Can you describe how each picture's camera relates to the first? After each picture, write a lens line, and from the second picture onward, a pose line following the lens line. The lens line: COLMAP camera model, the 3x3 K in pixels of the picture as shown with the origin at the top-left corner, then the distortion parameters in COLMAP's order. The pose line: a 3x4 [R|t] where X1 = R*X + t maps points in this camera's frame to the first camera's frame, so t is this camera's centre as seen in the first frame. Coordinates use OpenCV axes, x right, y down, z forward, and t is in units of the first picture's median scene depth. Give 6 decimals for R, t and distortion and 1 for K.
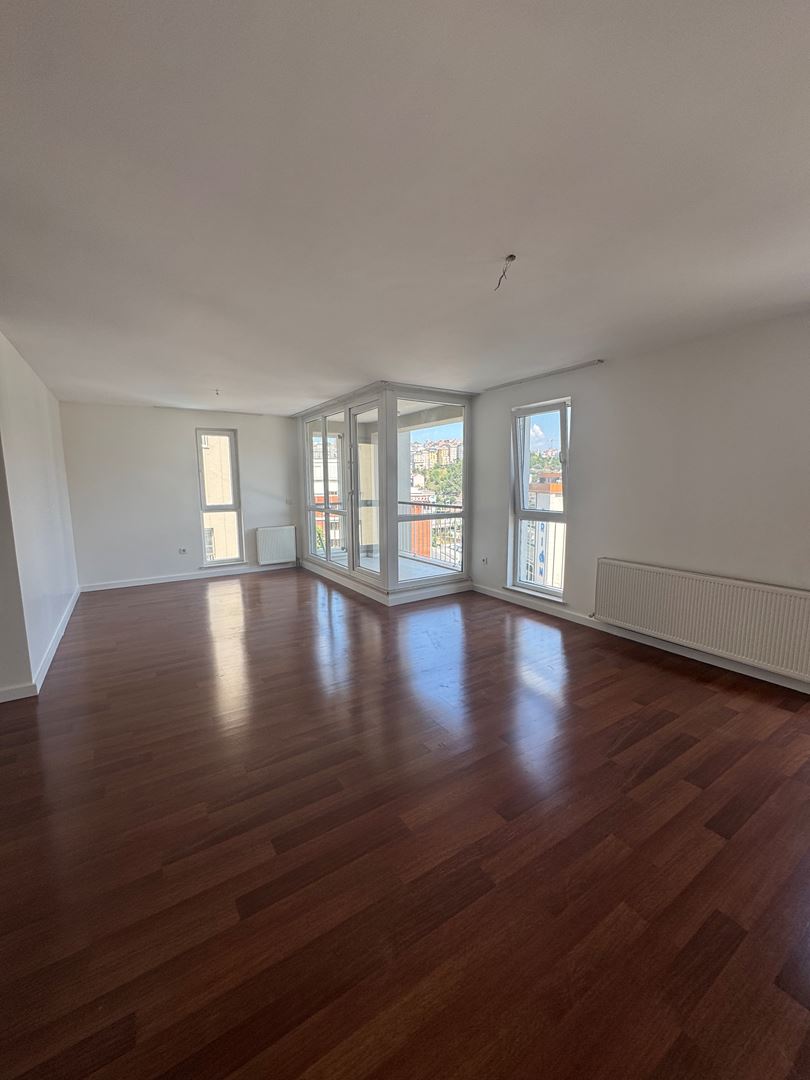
lens RADIAL K [[428.7, 0, 405.0], [0, 428.7, 540.0], [0, 0, 1]] dist [-0.004048, 0.000241]
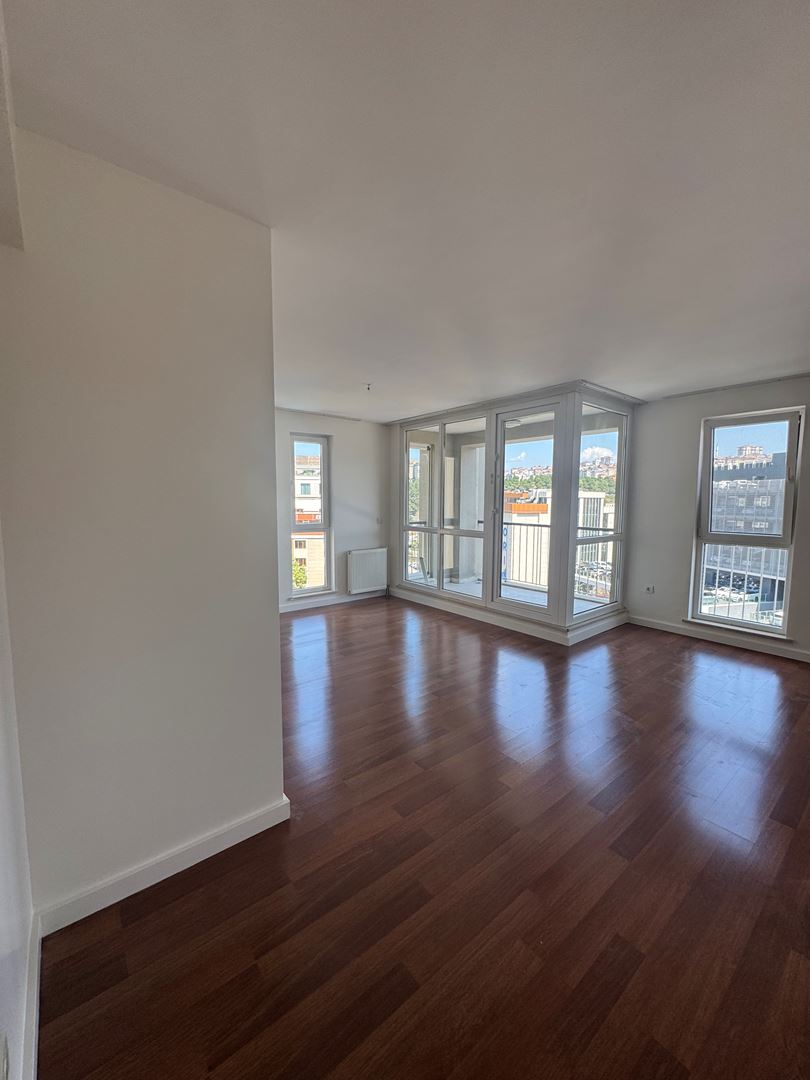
lens RADIAL K [[428.7, 0, 405.0], [0, 428.7, 540.0], [0, 0, 1]] dist [-0.004048, 0.000241]
pose [[0.994599, 0.002704, 0.103761, -0.336026], [0.001643, 0.999125, -0.041788, -0.014330], [-0.103783, 0.041733, 0.993724, 0.143437]]
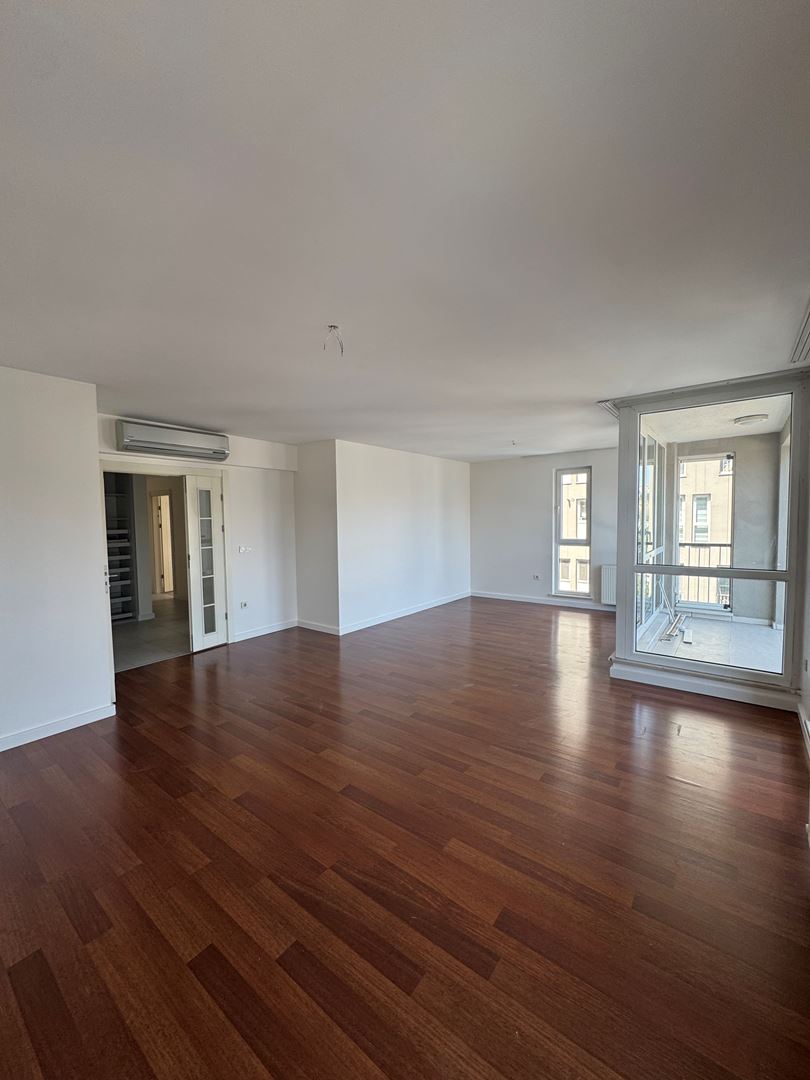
lens RADIAL K [[428.7, 0, 405.0], [0, 428.7, 540.0], [0, 0, 1]] dist [-0.004048, 0.000241]
pose [[0.333059, 0.051587, -0.941494, 0.424238], [-0.115693, 0.993193, 0.013493, -0.046930], [0.935782, 0.104430, 0.336760, 0.266432]]
